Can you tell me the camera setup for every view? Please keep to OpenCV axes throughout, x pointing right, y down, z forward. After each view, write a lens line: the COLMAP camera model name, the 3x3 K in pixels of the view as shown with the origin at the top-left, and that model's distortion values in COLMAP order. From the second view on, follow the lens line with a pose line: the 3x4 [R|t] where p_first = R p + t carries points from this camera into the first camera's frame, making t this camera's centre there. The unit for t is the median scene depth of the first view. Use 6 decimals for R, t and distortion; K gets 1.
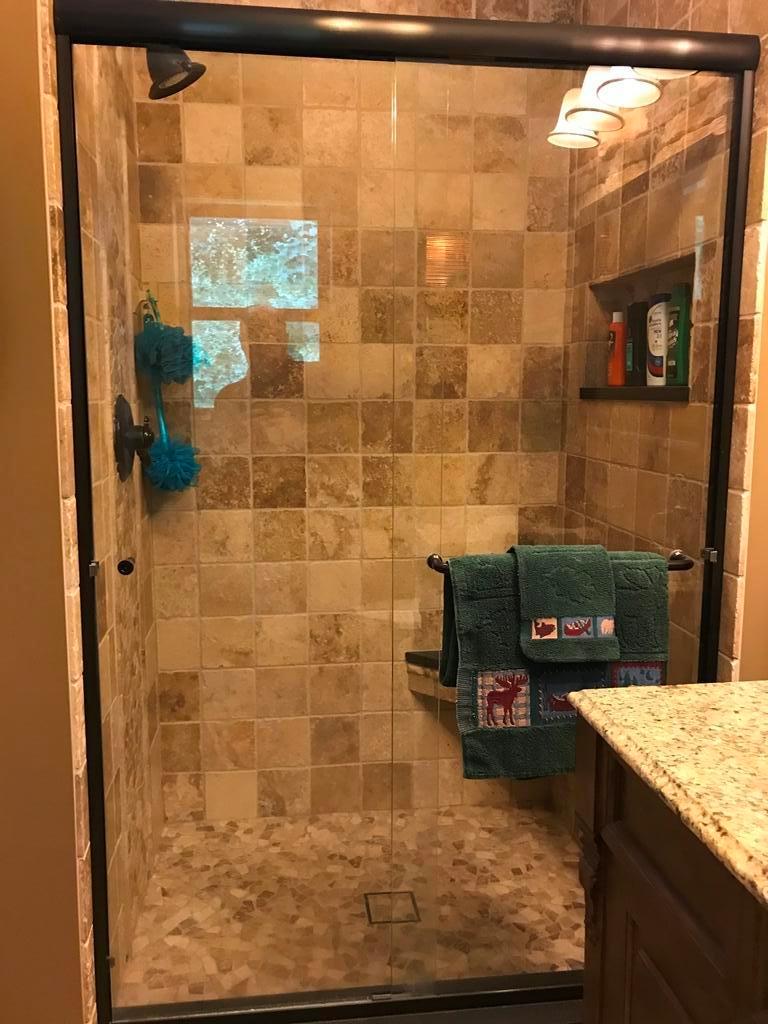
lens RADIAL K [[840.1, 0, 381.8], [0, 840.1, 509.3], [0, 0, 1]] dist [0.037459, -0.034663]
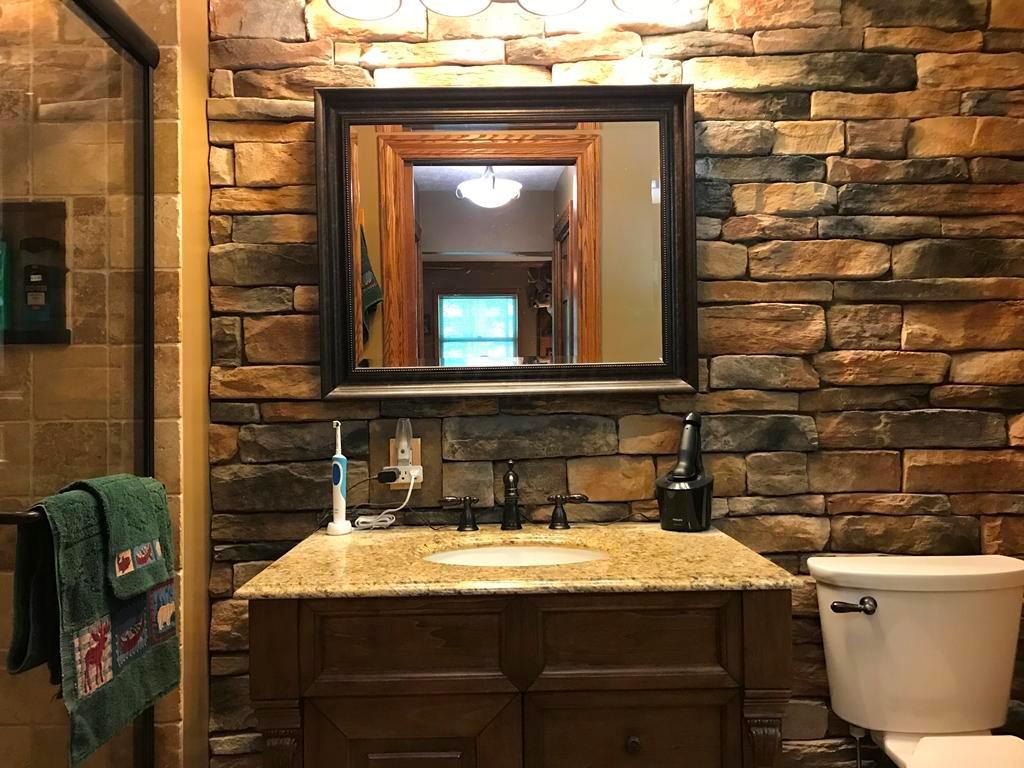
lens RADIAL K [[840.1, 0, 511.0], [0, 840.1, 386.3], [0, 0, 1]] dist [0.037459, -0.034663]
pose [[0.122757, 0.010598, 0.992380, -0.680443], [0.153628, 0.987687, -0.029551, 0.040768], [-0.980474, 0.156085, 0.119617, 0.425783]]
